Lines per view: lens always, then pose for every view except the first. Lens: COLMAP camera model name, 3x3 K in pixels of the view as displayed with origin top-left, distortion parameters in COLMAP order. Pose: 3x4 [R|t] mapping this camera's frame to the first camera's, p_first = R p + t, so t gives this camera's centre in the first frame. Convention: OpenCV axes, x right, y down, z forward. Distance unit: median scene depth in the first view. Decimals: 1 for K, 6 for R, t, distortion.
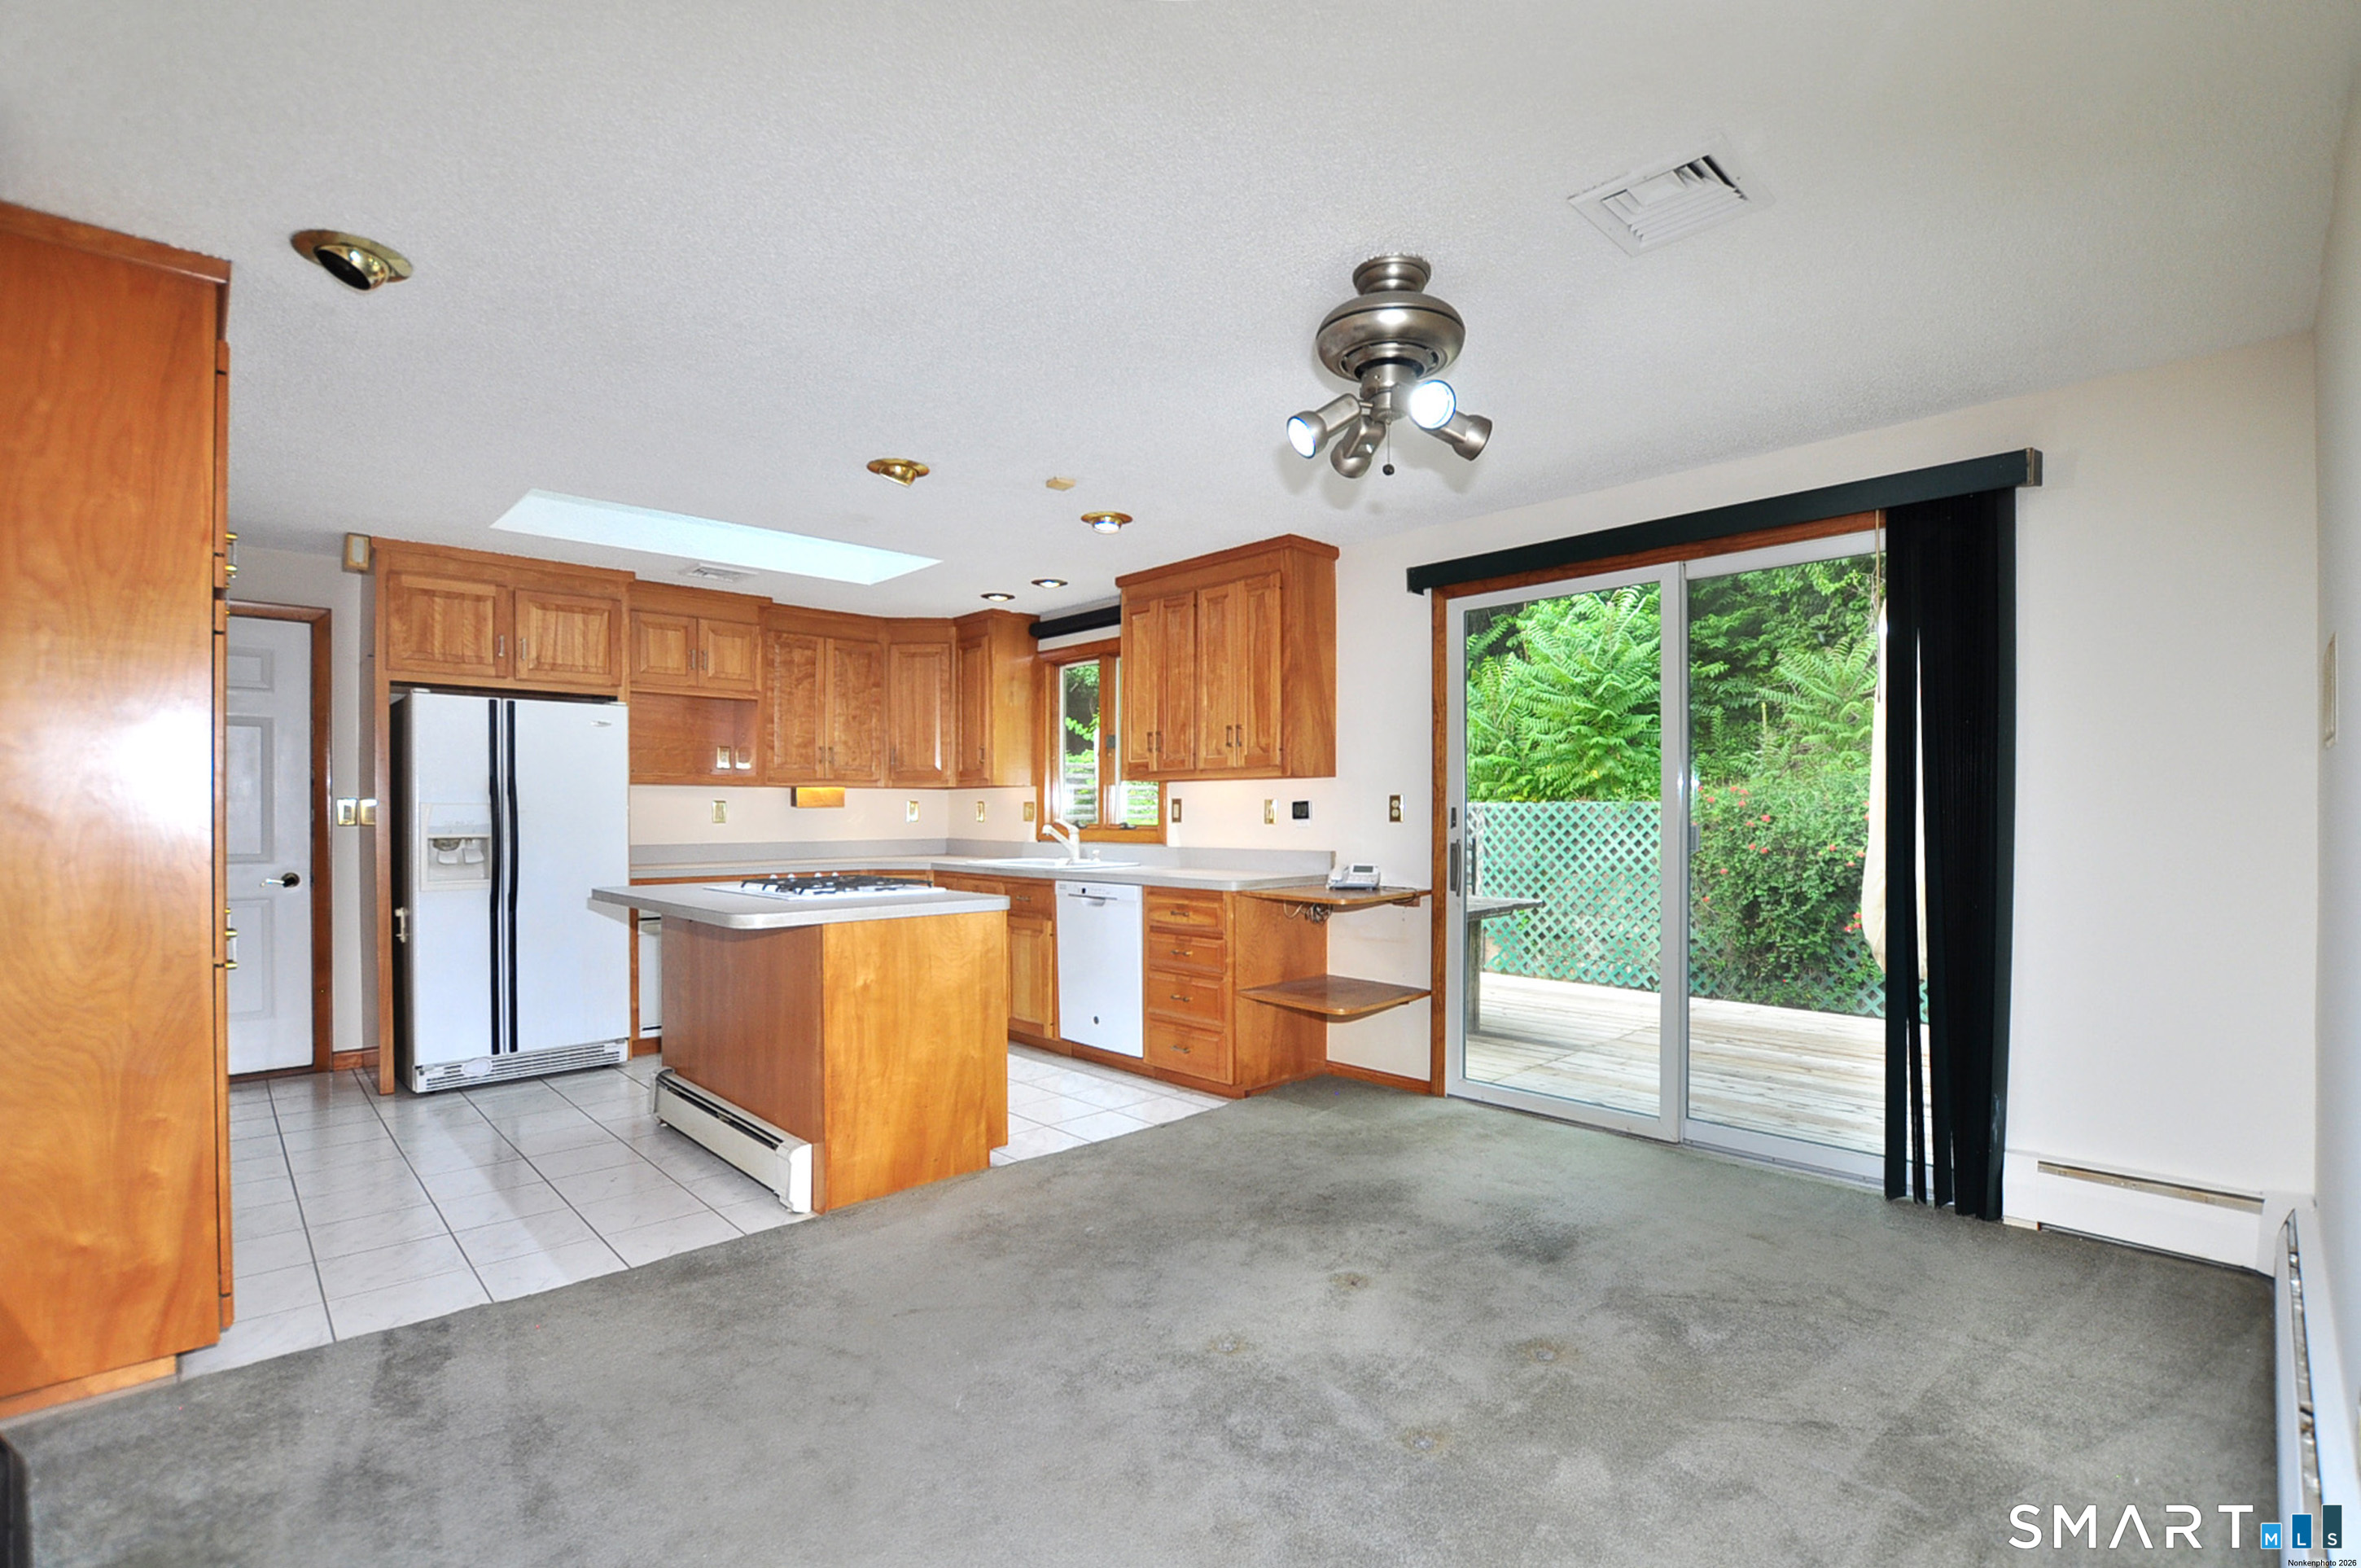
lens RADIAL K [[1035.5, 0, 1139.0], [0, 1035.5, 817.6], [0, 0, 1]] dist [-0.021597, 0.000179]
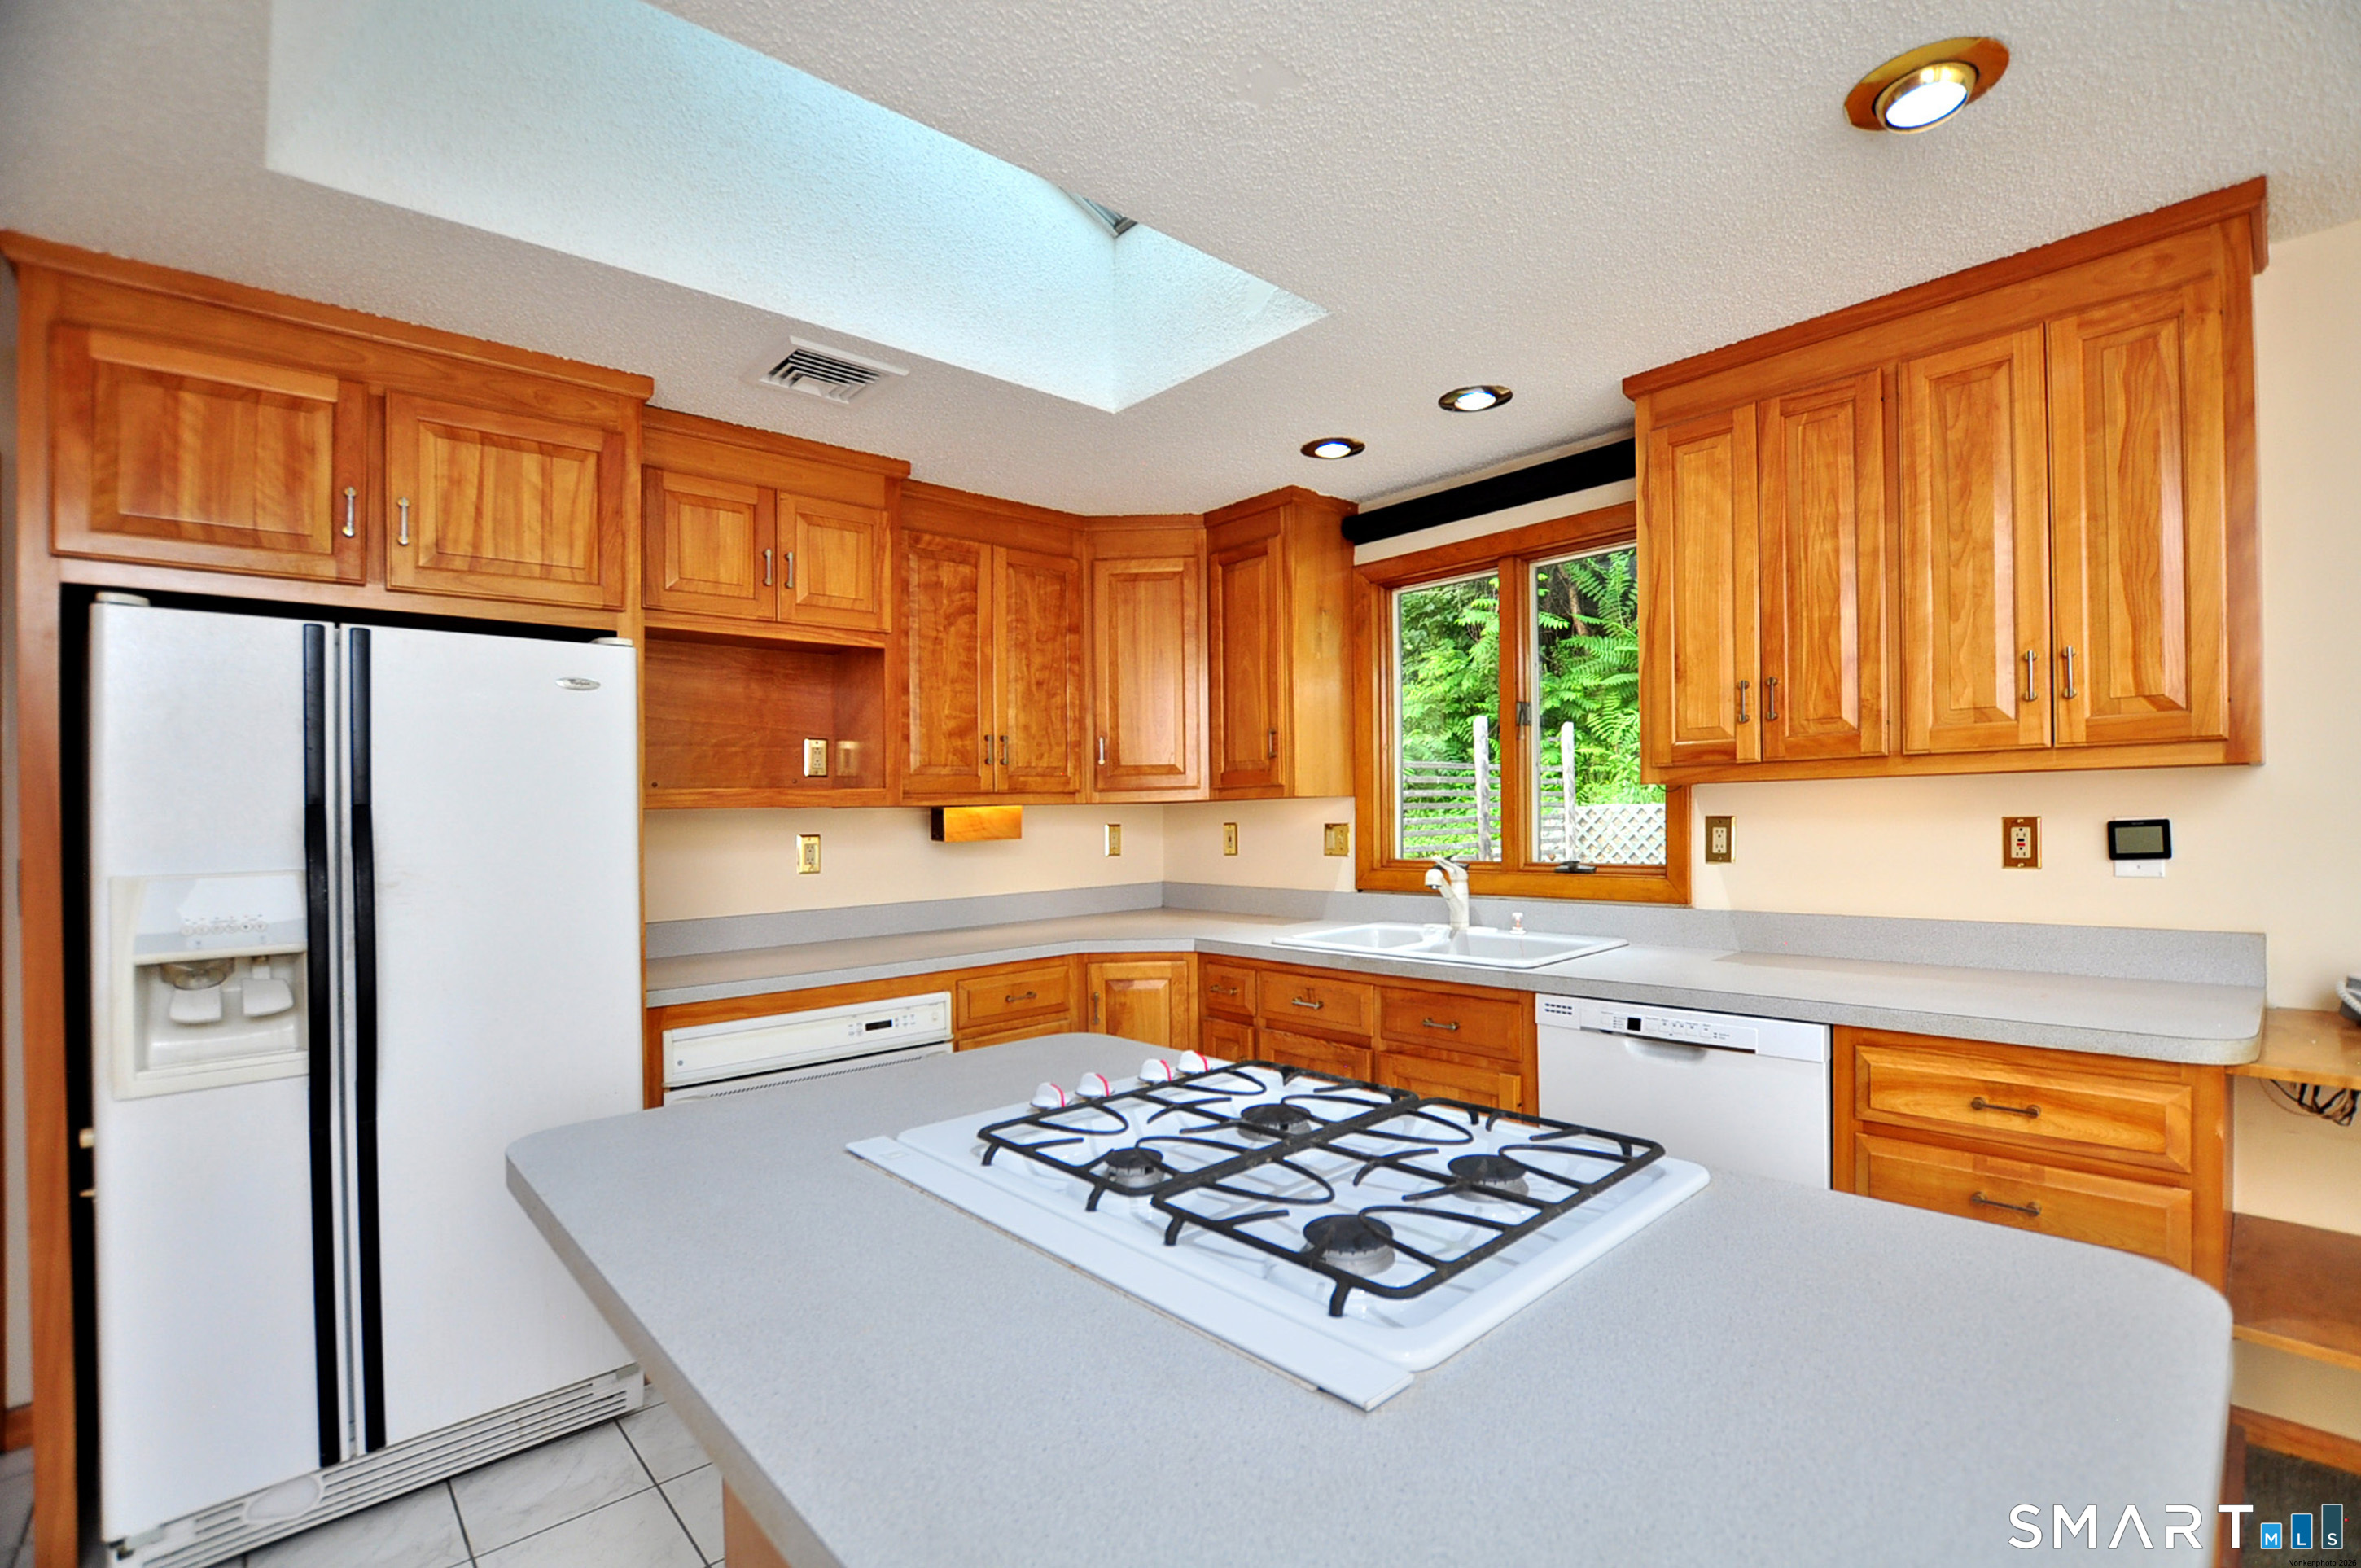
lens RADIAL K [[1035.5, 0, 1187.9], [0, 1035.5, 789.4], [0, 0, 1]] dist [-0.021597, 0.000179]
pose [[0.999687, -0.022350, 0.011284, -0.237315], [0.022655, 0.999362, -0.027624, -0.023803], [-0.010660, 0.027871, 0.999555, 0.498804]]
